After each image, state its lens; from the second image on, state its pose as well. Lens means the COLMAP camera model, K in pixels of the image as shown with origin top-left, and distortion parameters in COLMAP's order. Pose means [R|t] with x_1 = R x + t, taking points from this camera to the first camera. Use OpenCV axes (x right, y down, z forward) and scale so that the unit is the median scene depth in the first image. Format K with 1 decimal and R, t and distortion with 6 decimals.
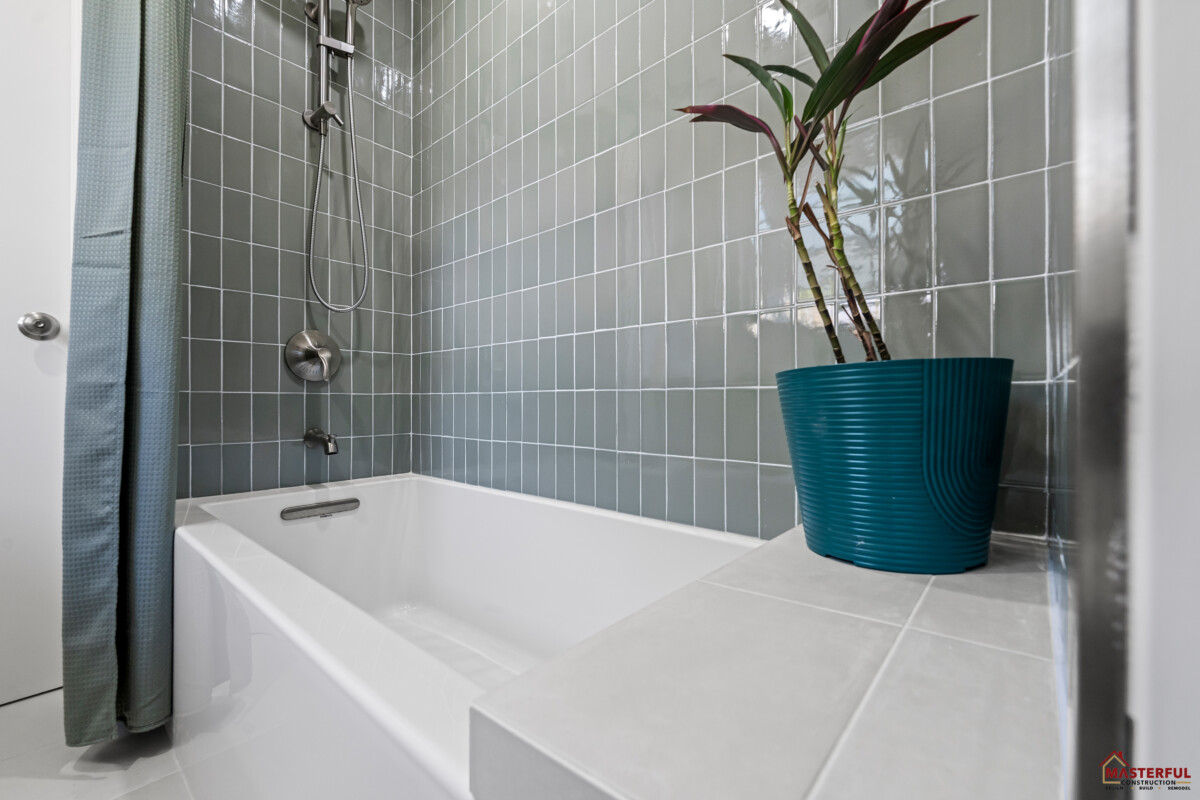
lens RADIAL K [[496.4, 0, 611.7], [0, 496.4, 402.9], [0, 0, 1]] dist [-0.001174, -0.000637]
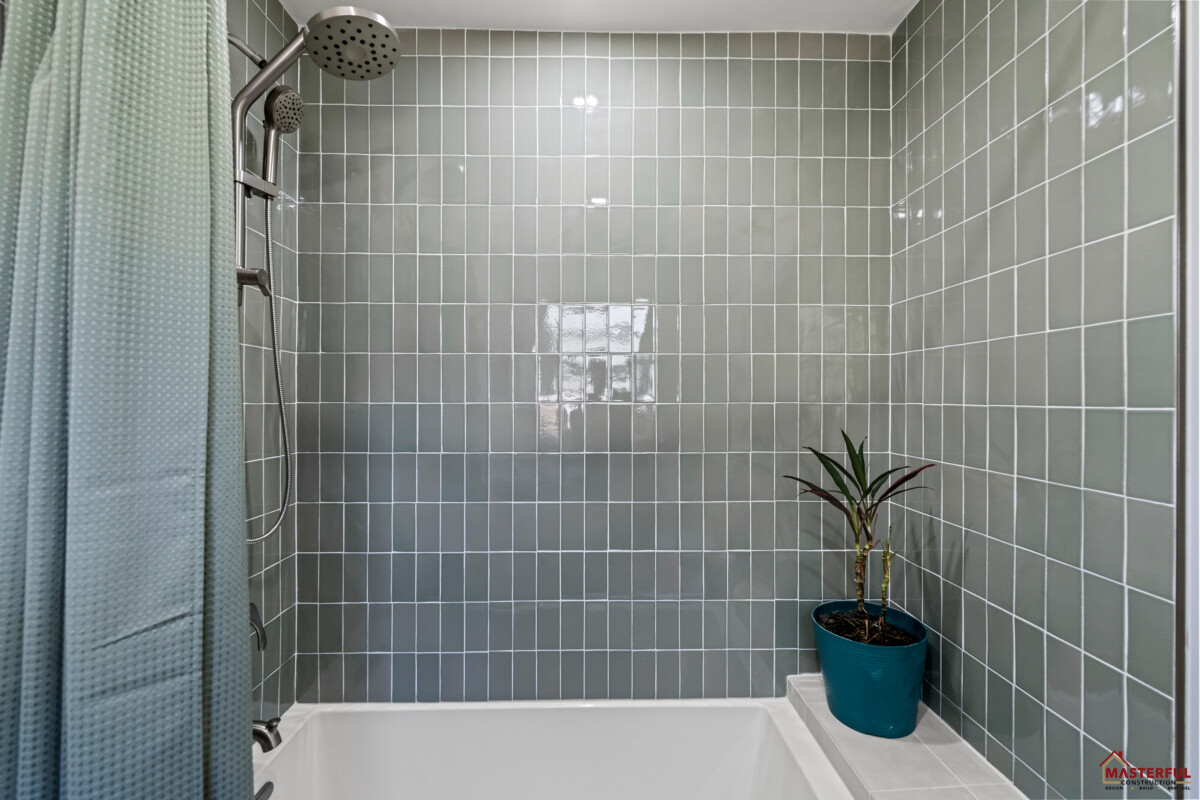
lens RADIAL K [[496.4, 0, 592.4], [0, 496.4, 395.4], [0, 0, 1]] dist [-0.001174, -0.000637]
pose [[0.736330, 0.003933, 0.676611, -0.705467], [-0.010325, 0.999932, 0.005424, -0.425832], [-0.676544, -0.010980, 0.736321, 0.131421]]
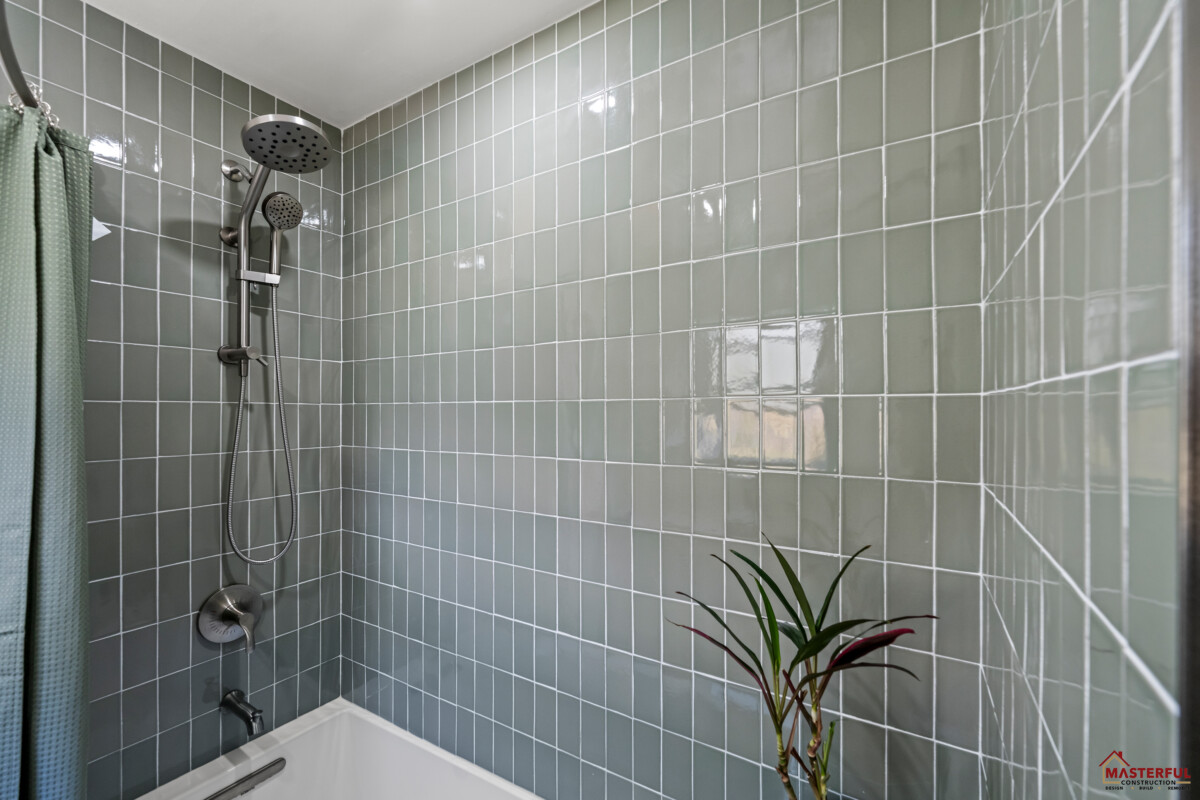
lens RADIAL K [[496.4, 0, 602.0], [0, 496.4, 405.8], [0, 0, 1]] dist [-0.001174, -0.000637]
pose [[0.985341, 0.000563, 0.170598, -0.094414], [-0.001573, 0.999982, 0.005782, -0.497769], [-0.170592, -0.005966, 0.985324, -0.001416]]
